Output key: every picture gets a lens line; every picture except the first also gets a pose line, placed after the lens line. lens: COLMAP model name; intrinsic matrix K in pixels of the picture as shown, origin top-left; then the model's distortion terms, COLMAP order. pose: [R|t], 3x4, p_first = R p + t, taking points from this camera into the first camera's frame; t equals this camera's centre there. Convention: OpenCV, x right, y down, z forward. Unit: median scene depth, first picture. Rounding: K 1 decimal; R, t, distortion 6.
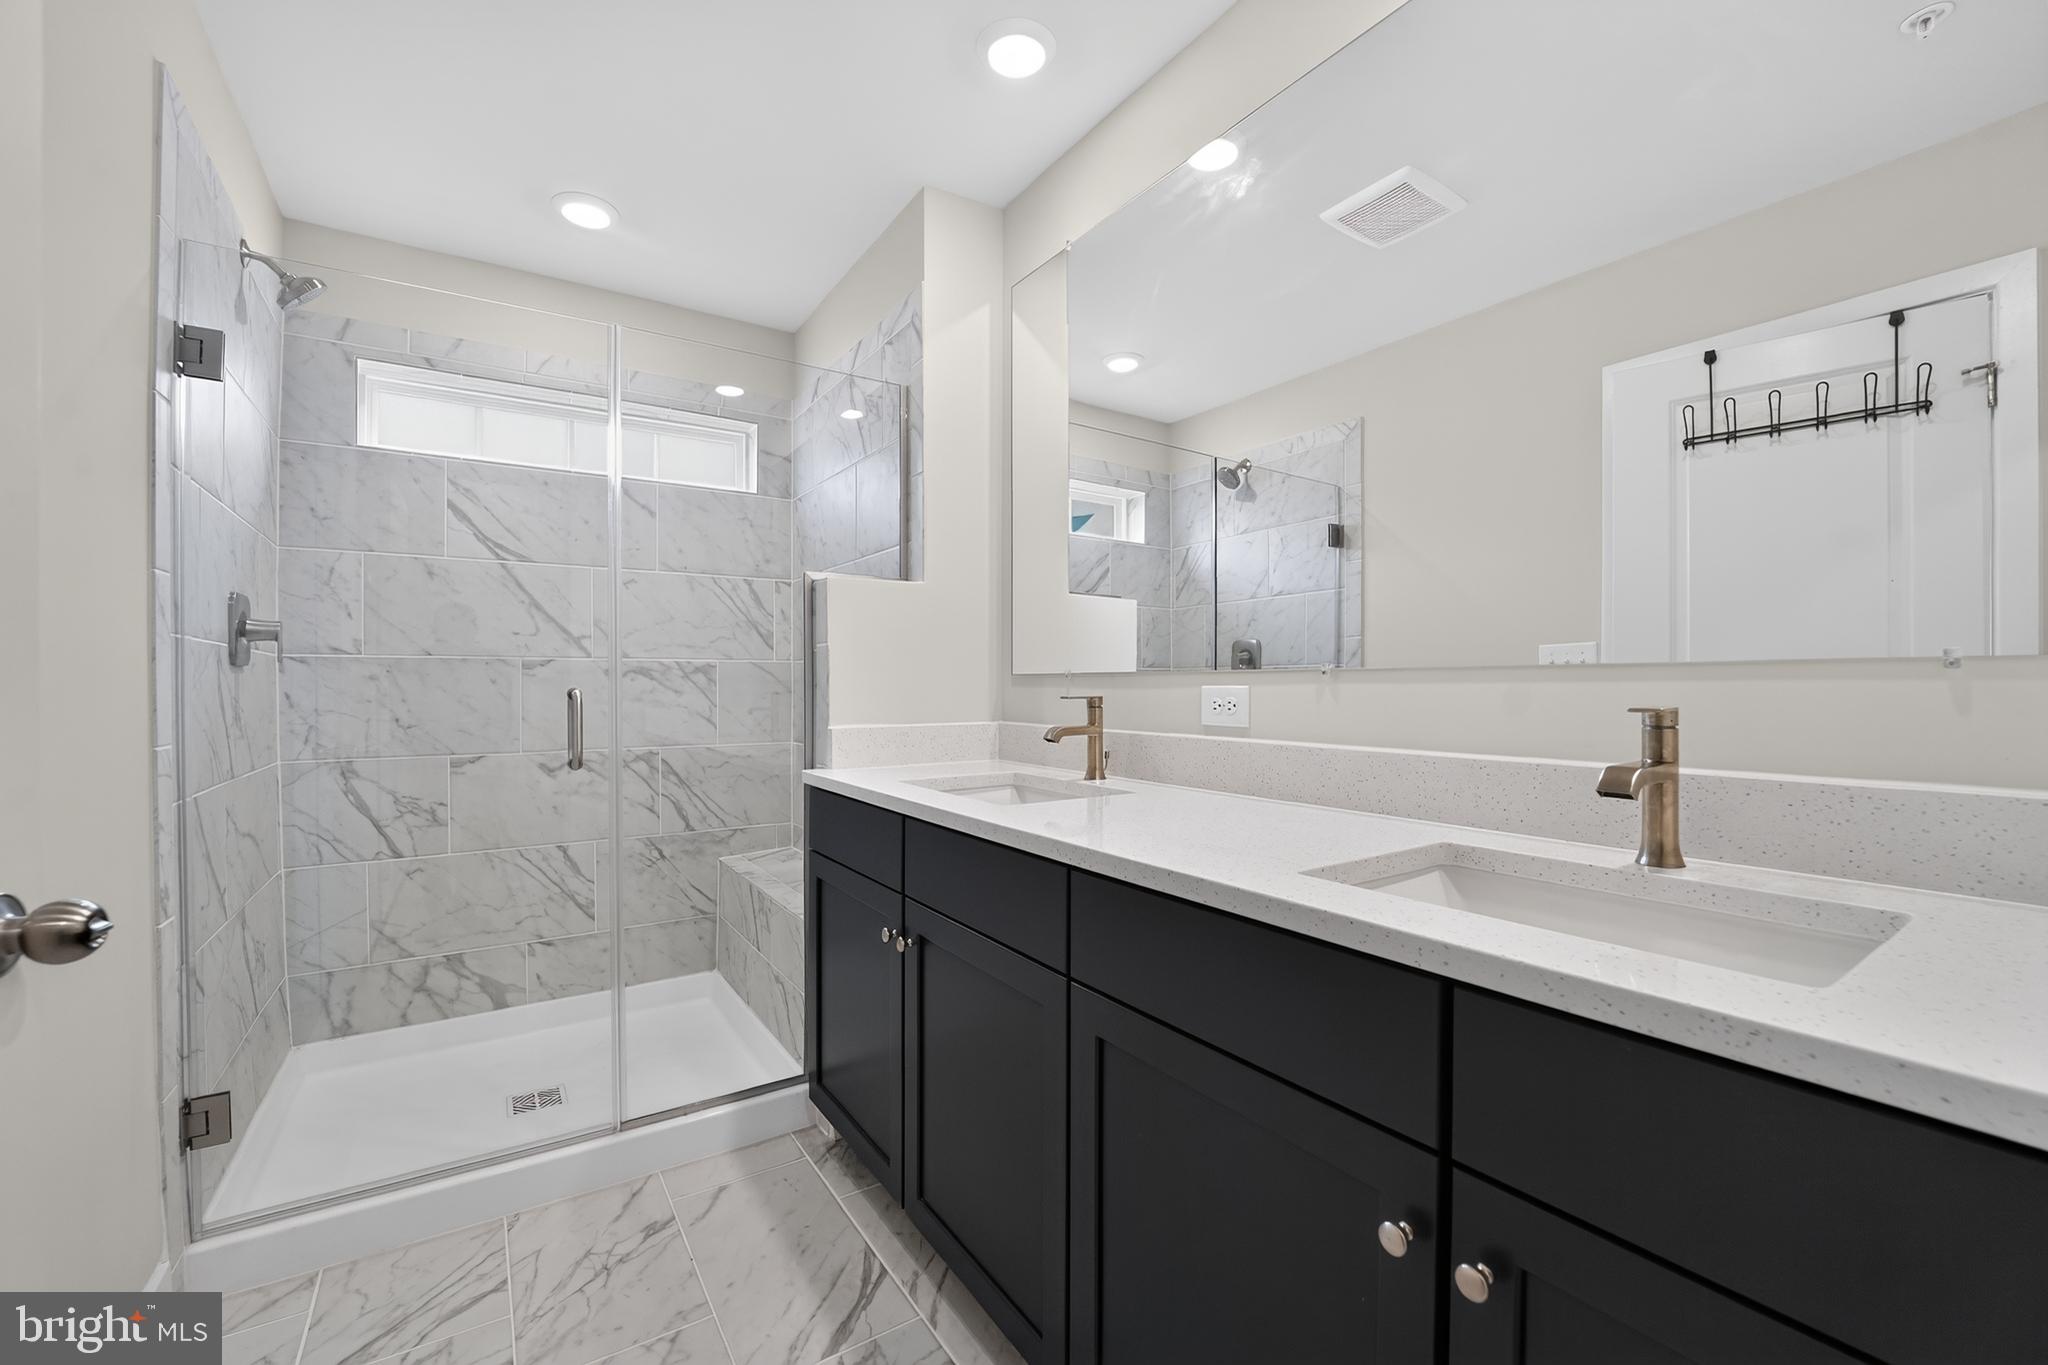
lens RADIAL K [[830.4, 0, 1031.8], [0, 830.4, 688.2], [0, 0, 1]] dist [-0.011490, -0.006550]
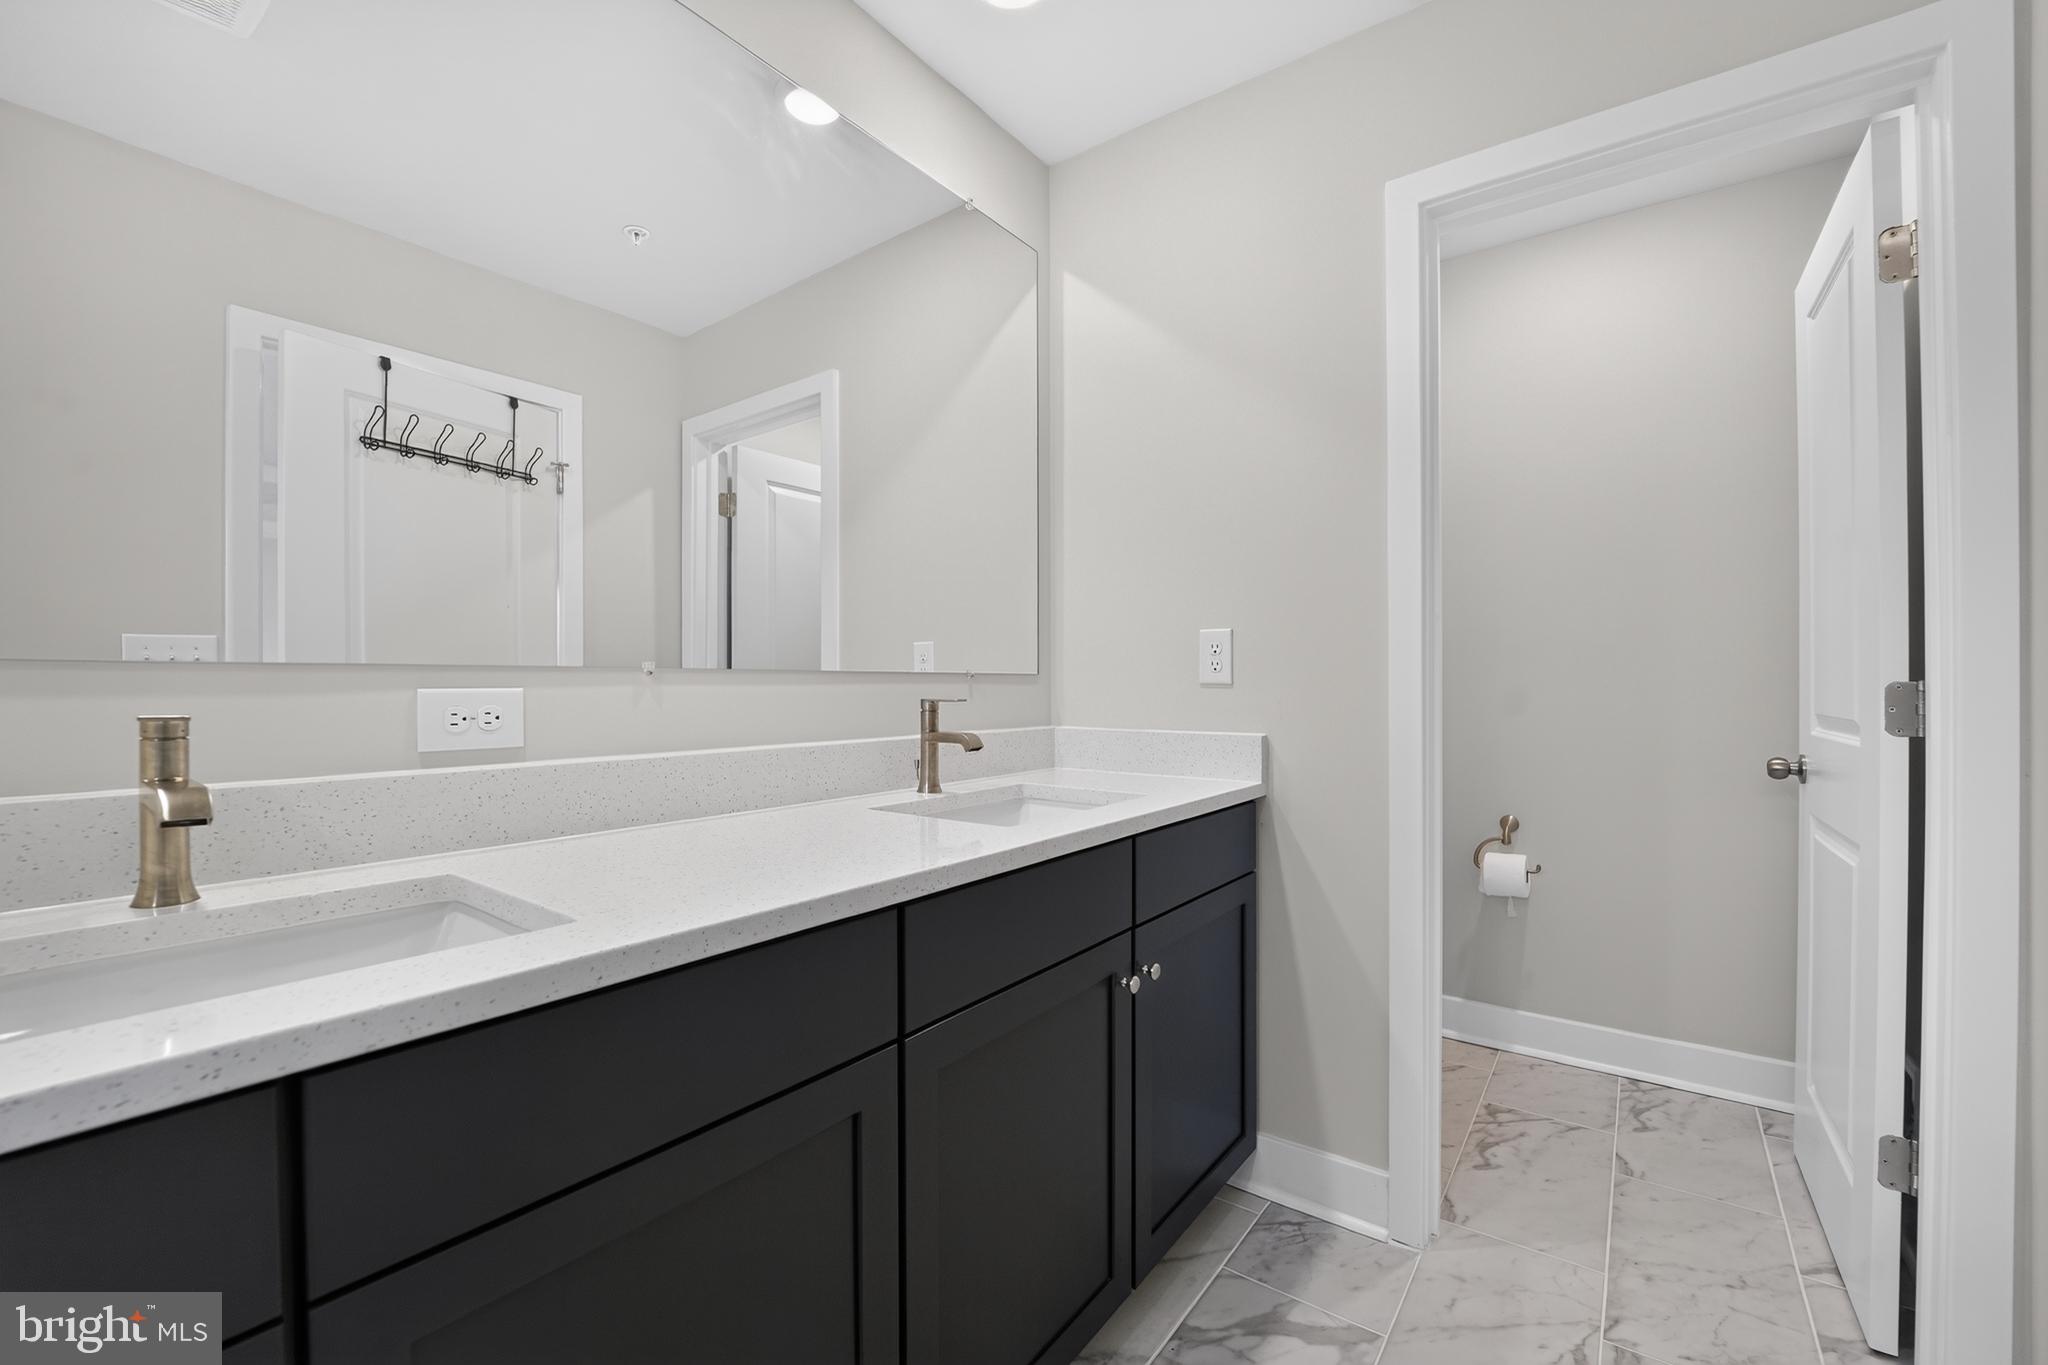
lens RADIAL K [[835.2, 0, 1024.2], [0, 835.2, 698.5], [0, 0, 1]] dist [-0.019543, -0.000017]
pose [[-0.336963, -0.013243, 0.941425, -0.304961], [0.006199, 0.999848, 0.016283, -0.001686], [-0.941497, 0.011323, -0.336830, 0.459442]]
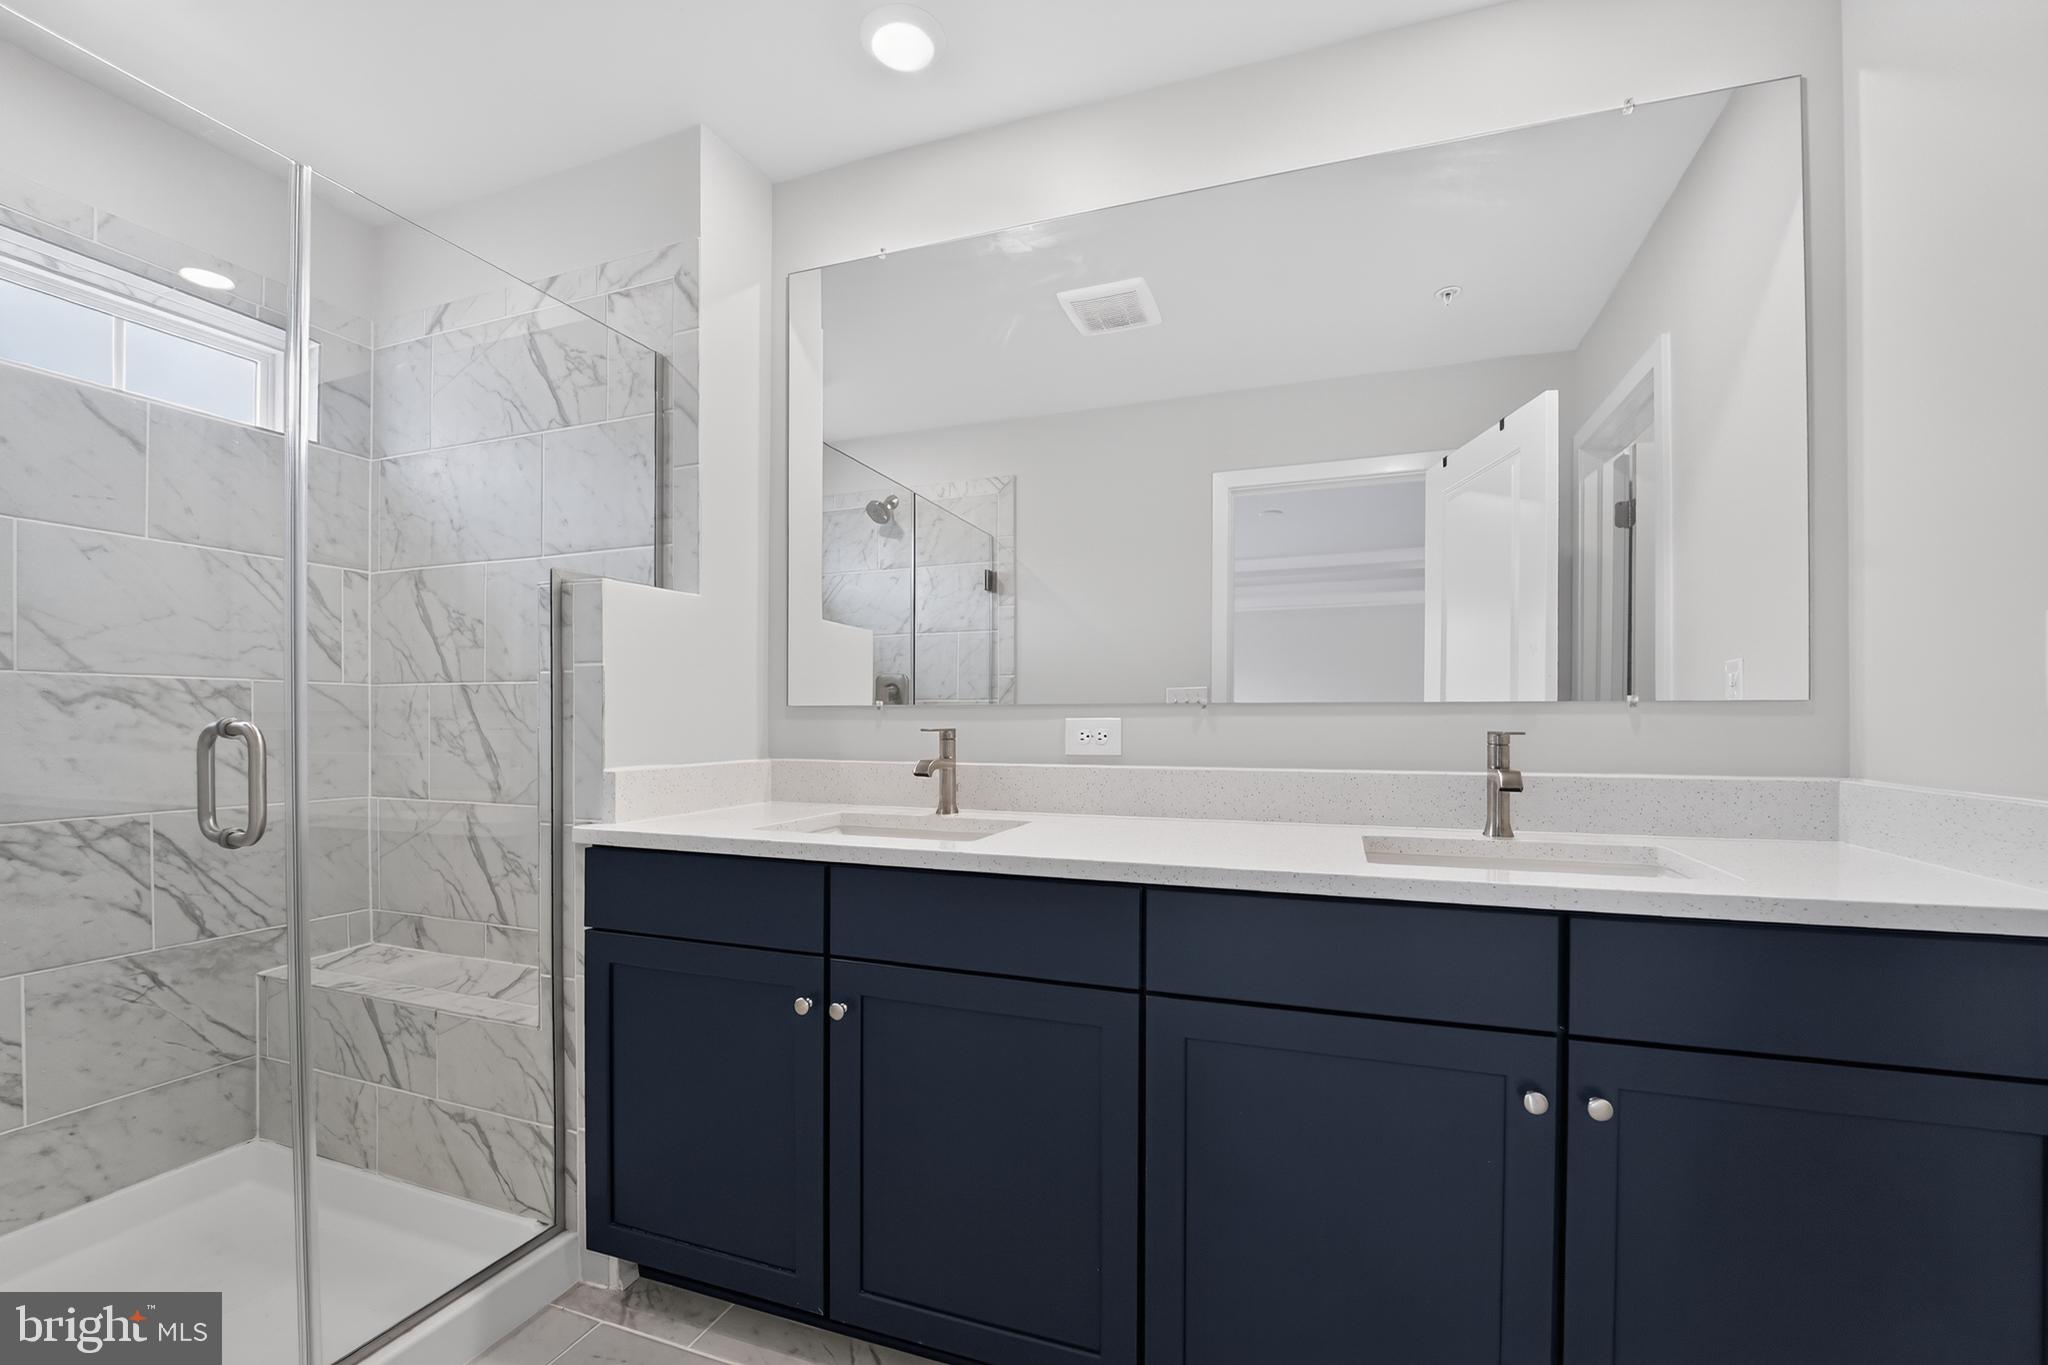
lens RADIAL K [[854.3, 0, 1025.5], [0, 854.3, 723.6], [0, 0, 1]] dist [-0.021537, -0.000079]
pose [[0.809572, 0.000163, 0.587021, -0.281768], [0.000407, 1.000000, -0.000839, 0.002973], [-0.587020, 0.000918, 0.809572, 0.083208]]
